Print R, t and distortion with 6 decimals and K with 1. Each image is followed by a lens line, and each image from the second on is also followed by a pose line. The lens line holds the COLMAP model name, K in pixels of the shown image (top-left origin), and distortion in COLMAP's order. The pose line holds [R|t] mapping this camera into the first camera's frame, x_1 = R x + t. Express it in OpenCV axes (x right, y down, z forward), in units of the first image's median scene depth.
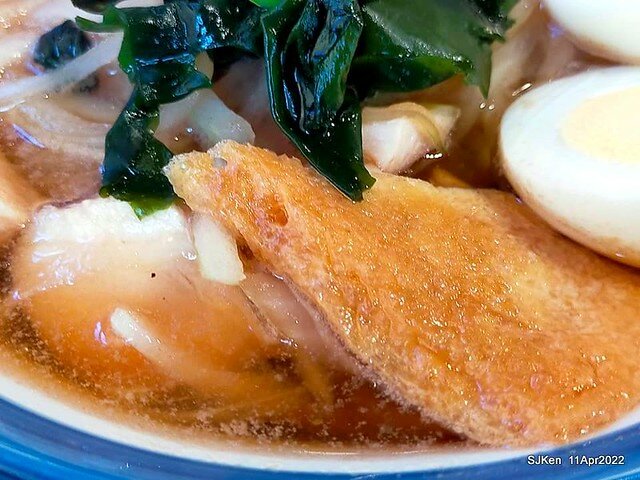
lens RADIAL K [[1014.7, 0, 320.0], [0, 1014.7, 240.0], [0, 0, 1]] dist [0.035861, -0.064791]
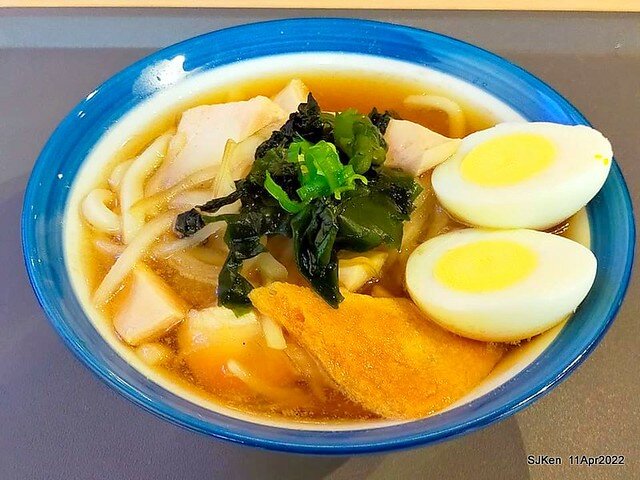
lens RADIAL K [[1014.7, 0, 320.0], [0, 1014.7, 240.0], [0, 0, 1]] dist [0.035861, -0.064791]
pose [[0.999979, -0.005456, 0.003571, -0.005145], [0.005362, 0.999649, 0.025937, -0.245169], [-0.003712, -0.025918, 0.999657, -1.195821]]
